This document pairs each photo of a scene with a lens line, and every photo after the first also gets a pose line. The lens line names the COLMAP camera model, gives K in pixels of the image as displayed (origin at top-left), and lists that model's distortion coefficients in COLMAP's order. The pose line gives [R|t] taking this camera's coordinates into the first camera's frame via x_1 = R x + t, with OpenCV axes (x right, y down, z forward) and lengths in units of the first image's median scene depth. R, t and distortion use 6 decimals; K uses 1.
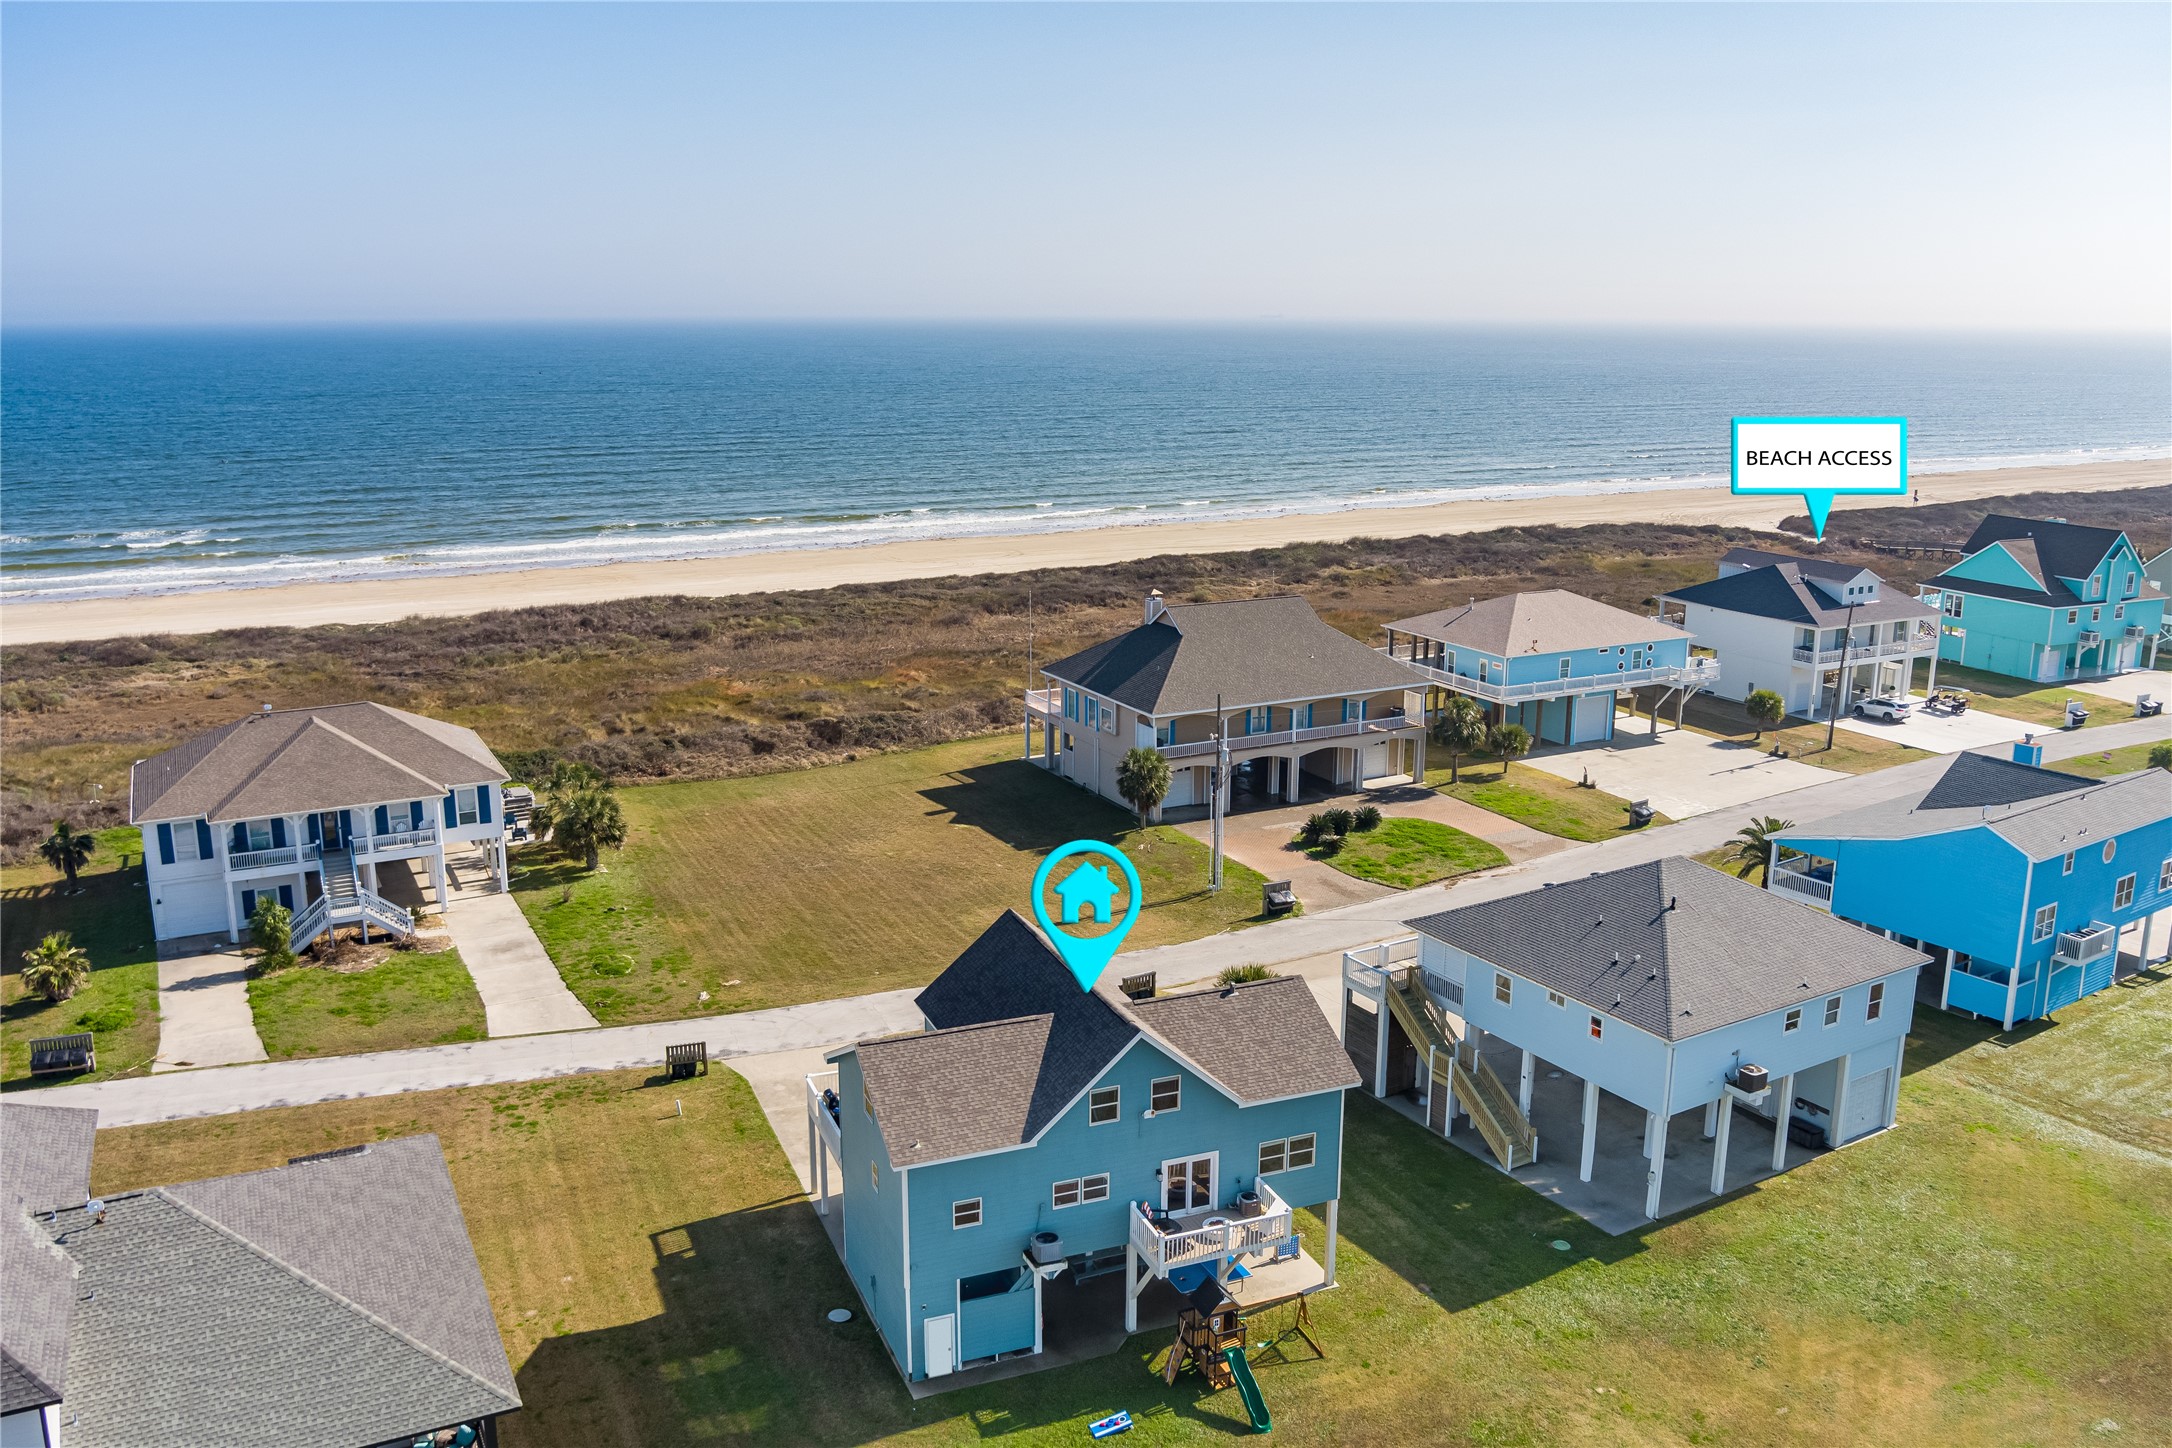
lens RADIAL K [[1703.4, 0, 1093.2], [0, 1703.4, 754.3], [0, 0, 1]] dist [-0.048660, -0.013027]
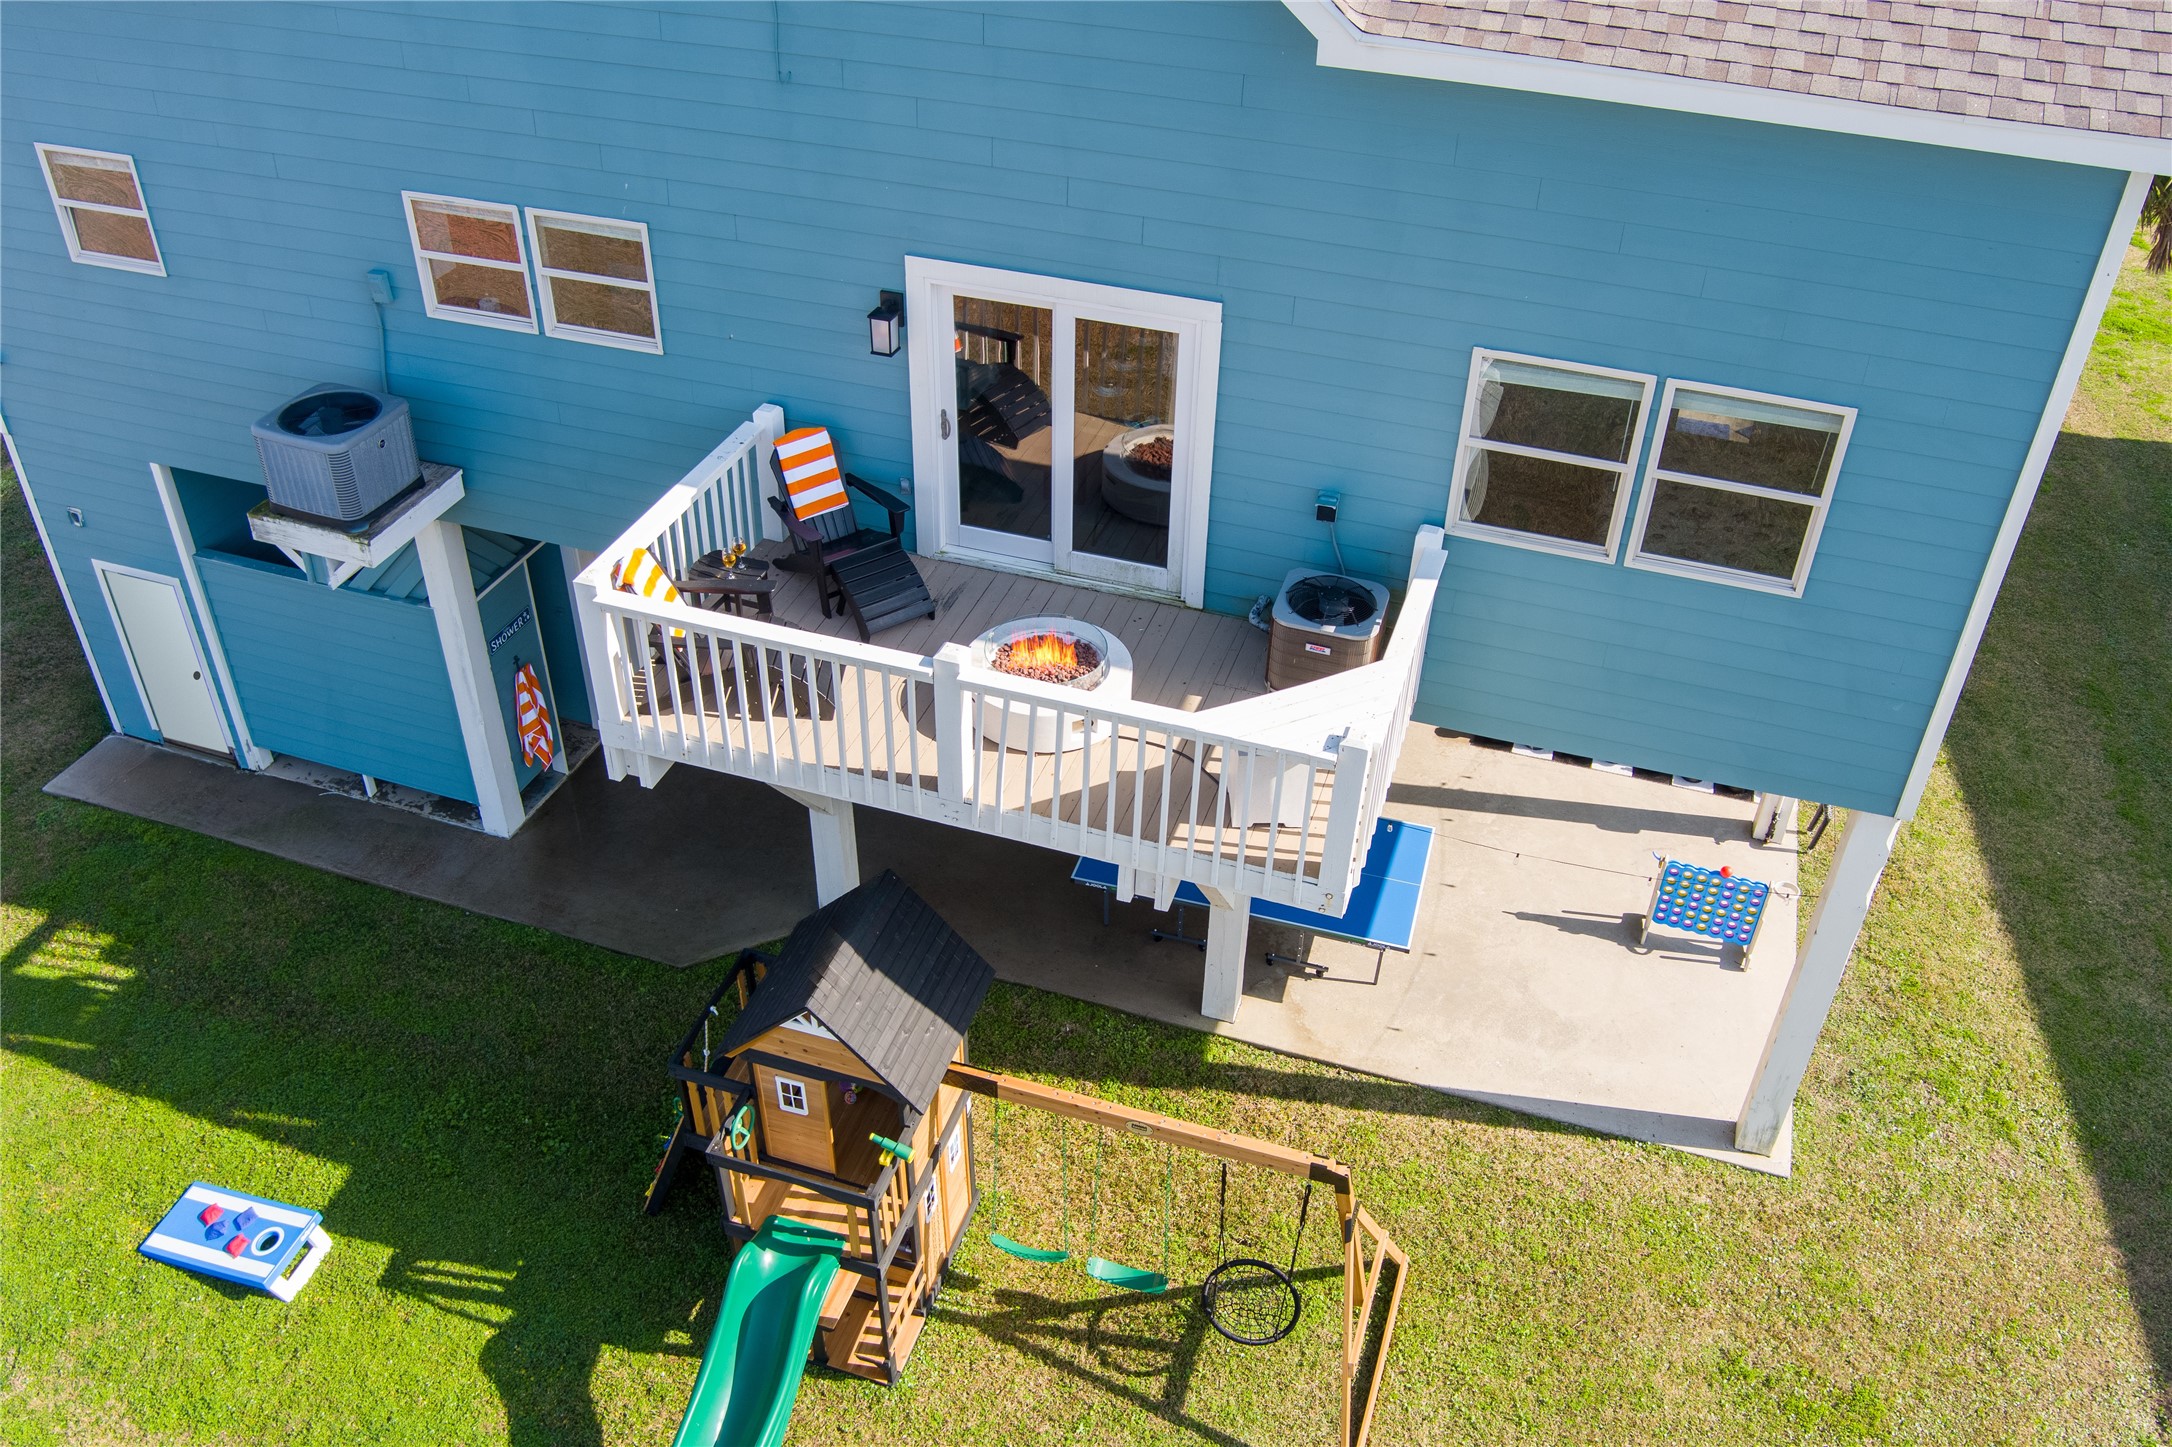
lens RADIAL K [[1736.6, 0, 1086.0], [0, 1736.6, 723.5], [0, 0, 1]] dist [-0.054235, 0.003906]
pose [[0.758424, 0.400457, -0.514224, 0.143857], [-0.172809, 0.884293, 0.433778, 0.159076], [0.628434, -0.240126, 0.739872, 0.687241]]
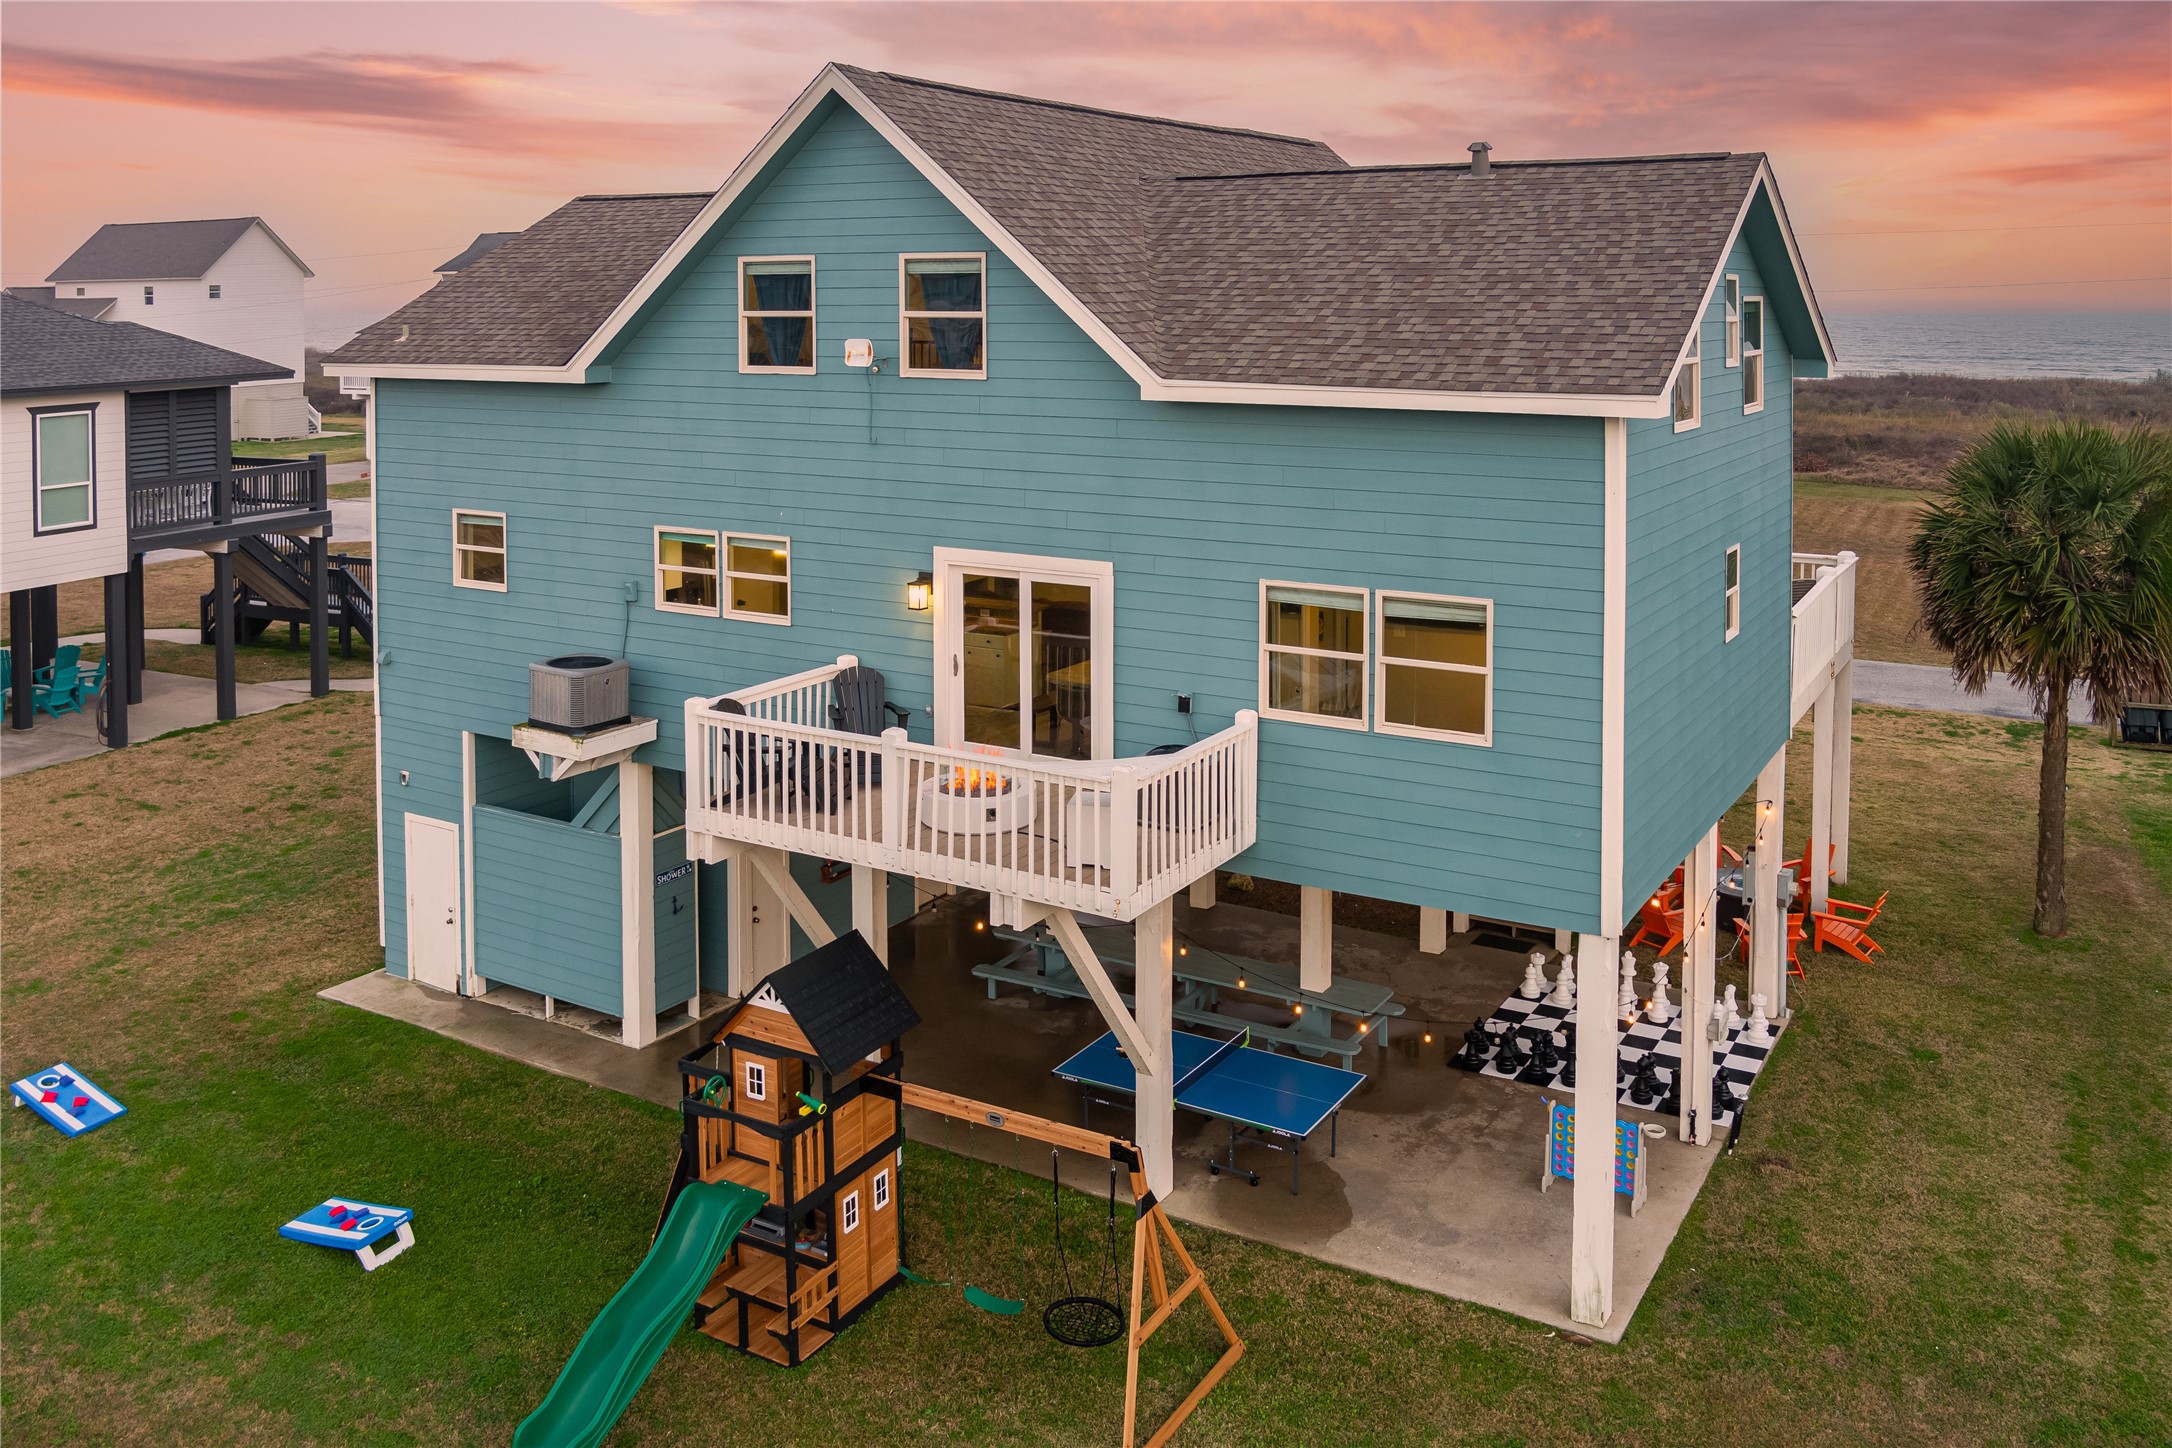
lens RADIAL K [[1833.8, 0, 1068.6], [0, 1833.8, 383.6], [0, 0, 1]] dist [-0.050214, -0.002425]
pose [[0.597186, 0.034844, -0.801346, 0.257105], [-0.193354, 0.975848, -0.101661, 0.193023], [0.778449, 0.215654, 0.589500, 0.657445]]
